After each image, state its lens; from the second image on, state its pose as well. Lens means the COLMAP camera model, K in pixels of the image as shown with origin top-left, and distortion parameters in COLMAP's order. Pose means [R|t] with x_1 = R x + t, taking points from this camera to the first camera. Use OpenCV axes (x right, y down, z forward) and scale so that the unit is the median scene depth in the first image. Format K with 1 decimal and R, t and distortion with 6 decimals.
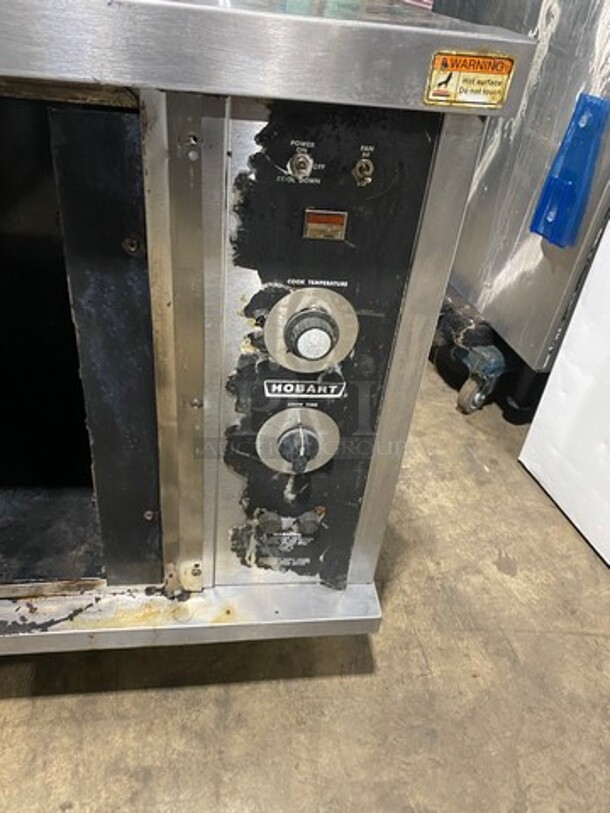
lens RADIAL K [[607.1, 0, 305.0], [0, 607.1, 406.5], [0, 0, 1]] dist [-0.002096, -0.005680]
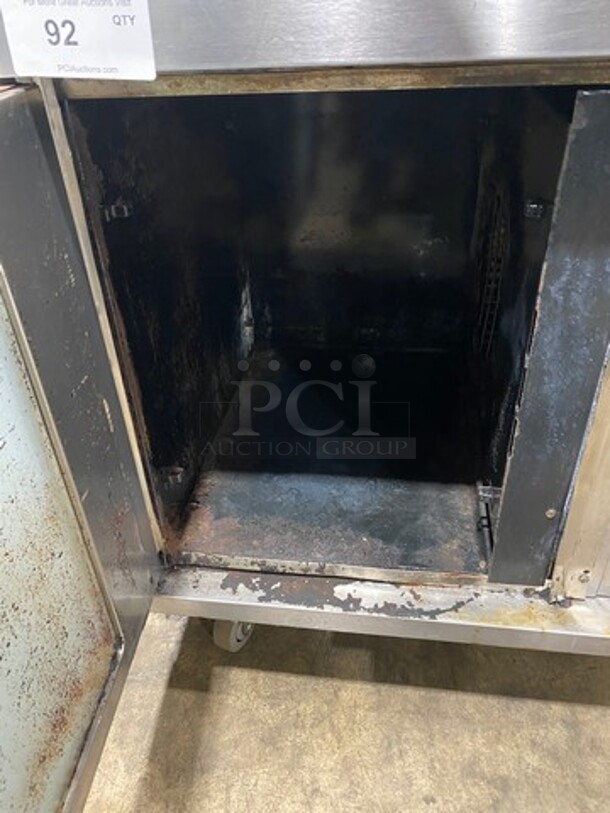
lens RADIAL K [[607.1, 0, 305.0], [0, 607.1, 406.5], [0, 0, 1]] dist [-0.002096, -0.005680]
pose [[0.960560, 0.040238, -0.275146, -0.334397], [-0.052498, 0.997923, -0.037338, 0.057340], [0.273072, 0.050310, 0.960677, -0.052610]]
